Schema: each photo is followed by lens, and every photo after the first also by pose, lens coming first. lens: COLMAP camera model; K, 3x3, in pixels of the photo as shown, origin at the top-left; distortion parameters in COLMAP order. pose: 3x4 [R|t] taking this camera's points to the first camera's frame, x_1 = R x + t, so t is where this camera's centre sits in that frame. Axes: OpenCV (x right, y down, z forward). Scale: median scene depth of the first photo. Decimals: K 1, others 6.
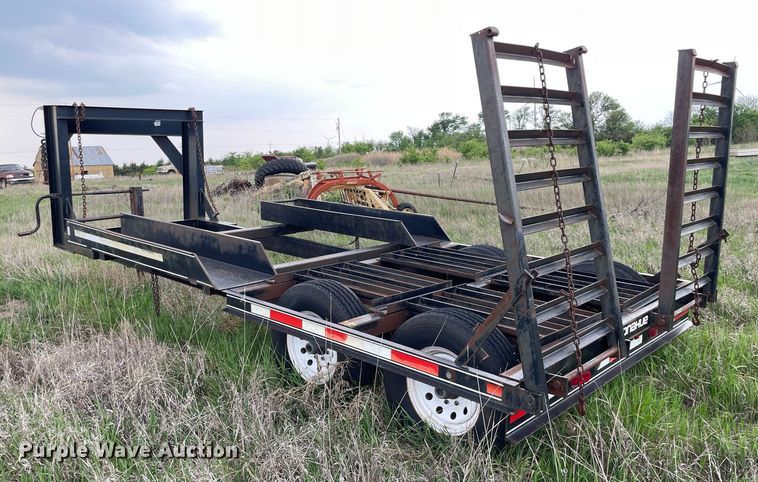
lens RADIAL K [[623.4, 0, 379.0], [0, 623.4, 241.0], [0, 0, 1]] dist [0.040483, -0.010215]
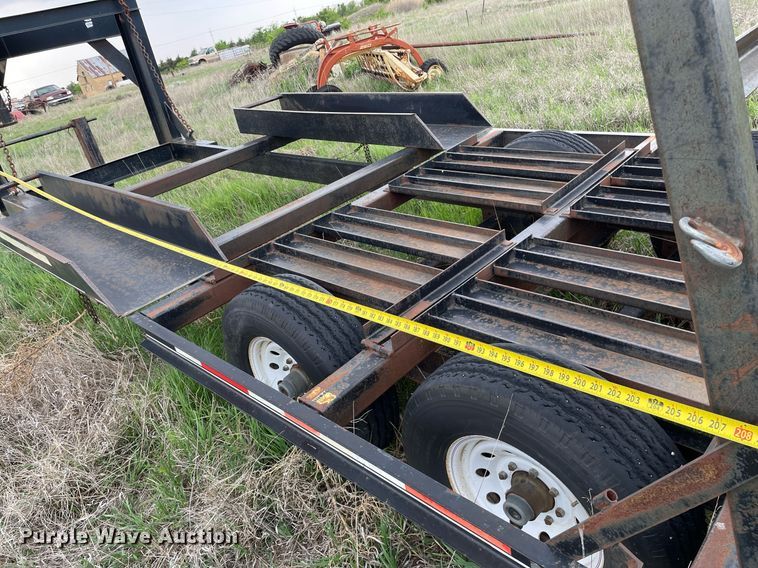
lens RADIAL K [[566.4, 0, 379.0], [0, 566.4, 284.0], [0, 0, 1]] dist [0.080339, -0.103532]
pose [[0.981810, -0.149702, -0.116783, 0.018010], [0.178803, 0.935906, 0.303494, -0.022884], [0.063864, -0.318855, 0.945649, 0.148079]]
